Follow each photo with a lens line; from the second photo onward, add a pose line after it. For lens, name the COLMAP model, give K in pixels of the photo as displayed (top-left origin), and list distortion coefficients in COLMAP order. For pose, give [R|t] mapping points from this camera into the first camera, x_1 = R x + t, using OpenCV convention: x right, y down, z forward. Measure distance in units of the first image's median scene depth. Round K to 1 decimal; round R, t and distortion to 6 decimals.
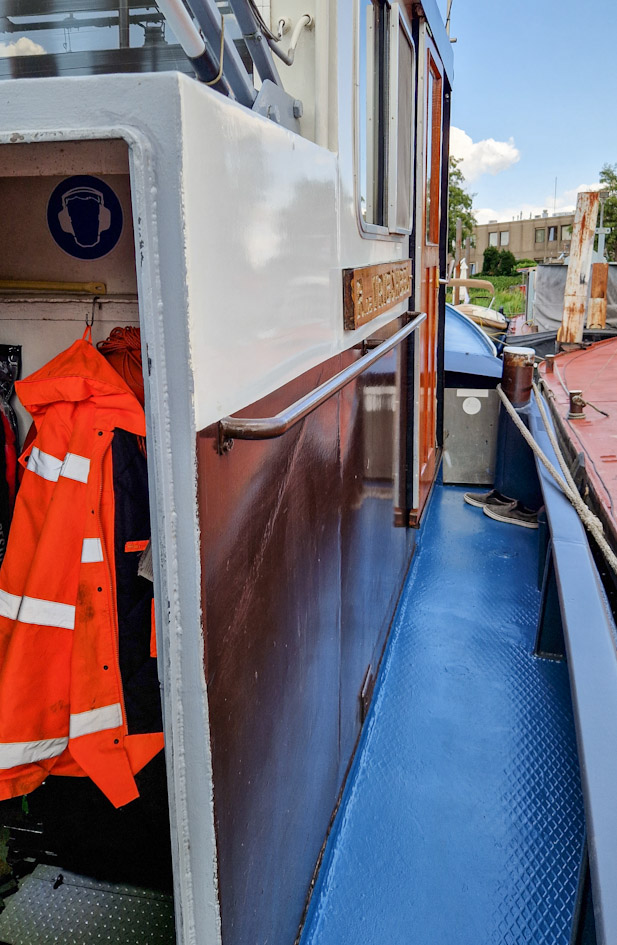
lens RADIAL K [[760.2, 0, 305.9], [0, 760.2, 415.4], [0, 0, 1]] dist [0.078176, -0.060142]
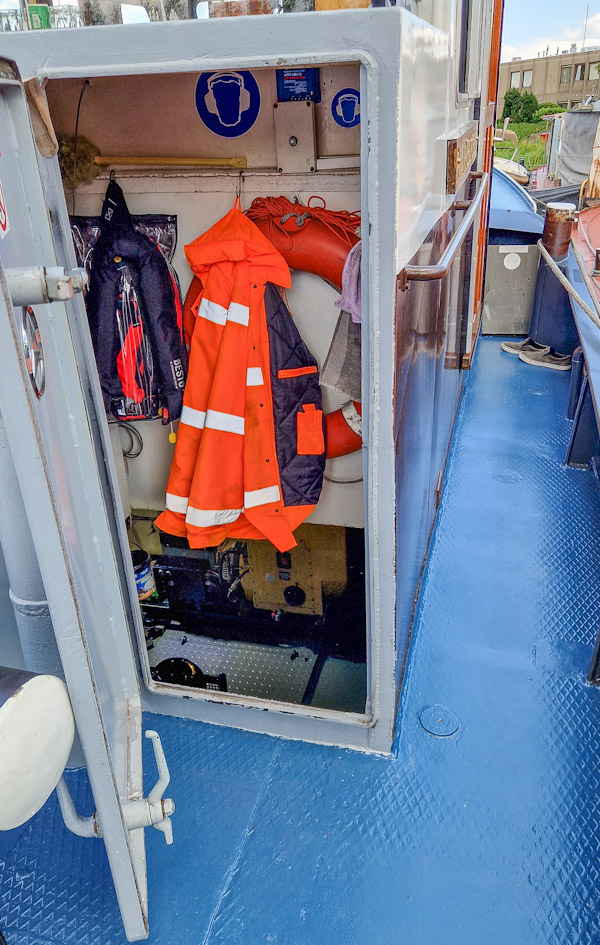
lens RADIAL K [[730.8, 0, 300.2], [0, 730.8, 464.4], [0, 0, 1]] dist [0.075416, -0.050410]
pose [[0.999604, -0.015419, -0.023545, -0.073374], [0.020678, 0.969870, 0.242743, 0.006878], [0.019093, -0.243133, 0.969805, -0.118390]]
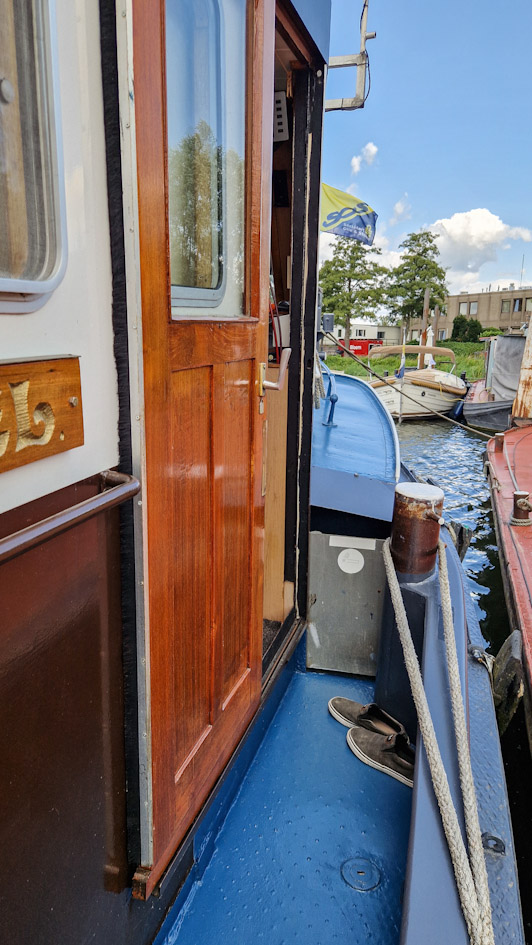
lens RADIAL K [[632.3, 0, 260.8], [0, 632.3, 479.5], [0, 0, 1]] dist [0.039979, -0.001313]
pose [[0.997228, 0.043275, -0.060533, 0.184858], [-0.040607, 0.998178, 0.044628, -0.114879], [0.062354, -0.042047, 0.997168, 0.487991]]
